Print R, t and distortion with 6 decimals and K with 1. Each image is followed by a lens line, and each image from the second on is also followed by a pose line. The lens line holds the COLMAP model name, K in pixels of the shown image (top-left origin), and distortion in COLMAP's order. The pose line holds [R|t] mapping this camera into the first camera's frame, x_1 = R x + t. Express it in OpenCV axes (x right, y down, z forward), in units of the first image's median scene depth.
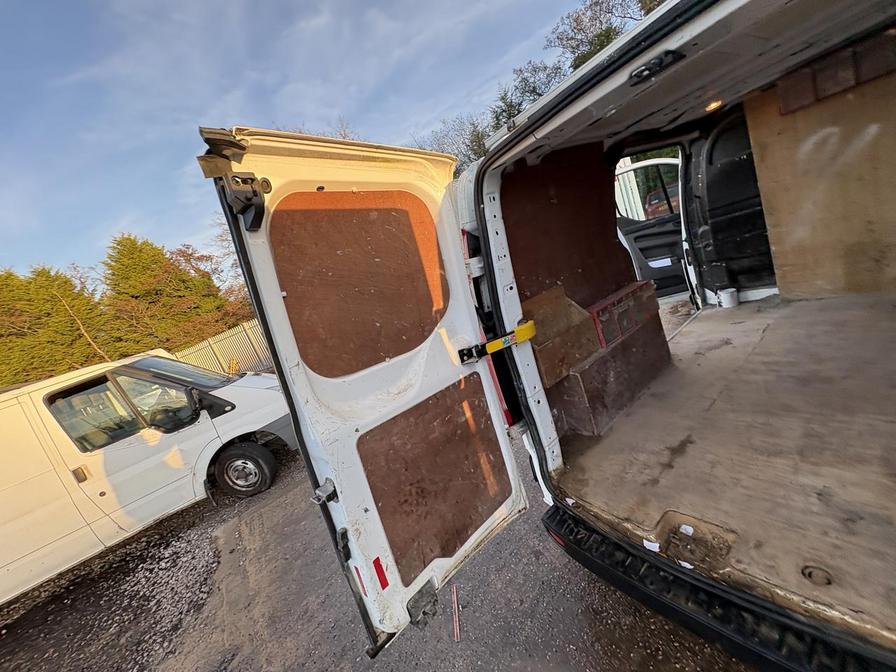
lens RADIAL K [[355.4, 0, 445.6], [0, 355.4, 338.9], [0, 0, 1]] dist [0.001674, -0.000600]
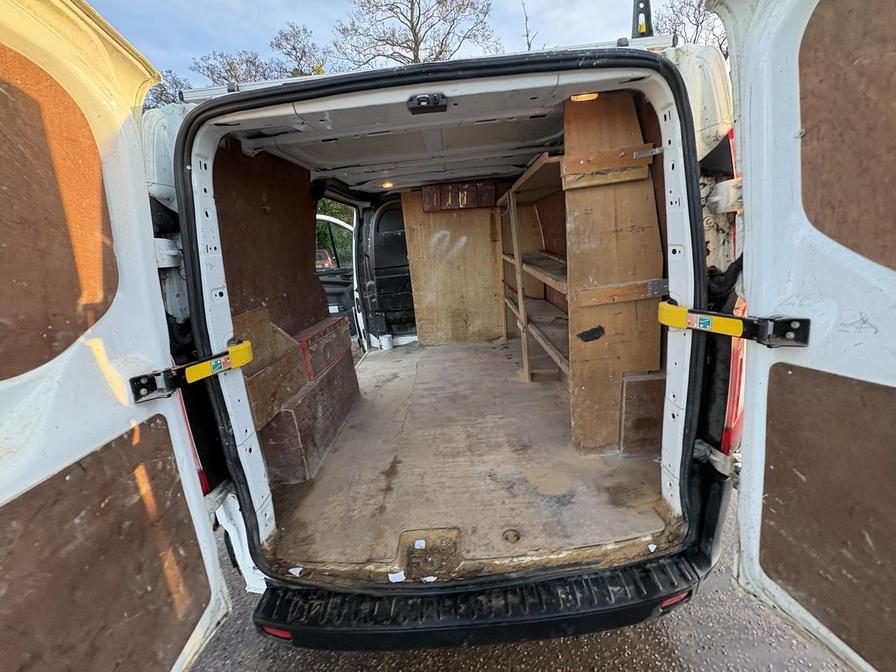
lens RADIAL K [[355.4, 0, 447.9], [0, 355.4, 337.5], [0, 0, 1]] dist [0.001674, -0.000600]
pose [[0.589799, 0.073620, 0.804187, -0.126004], [0.046933, 0.991028, -0.125146, 0.060514], [-0.806185, 0.111554, 0.581052, 0.221768]]
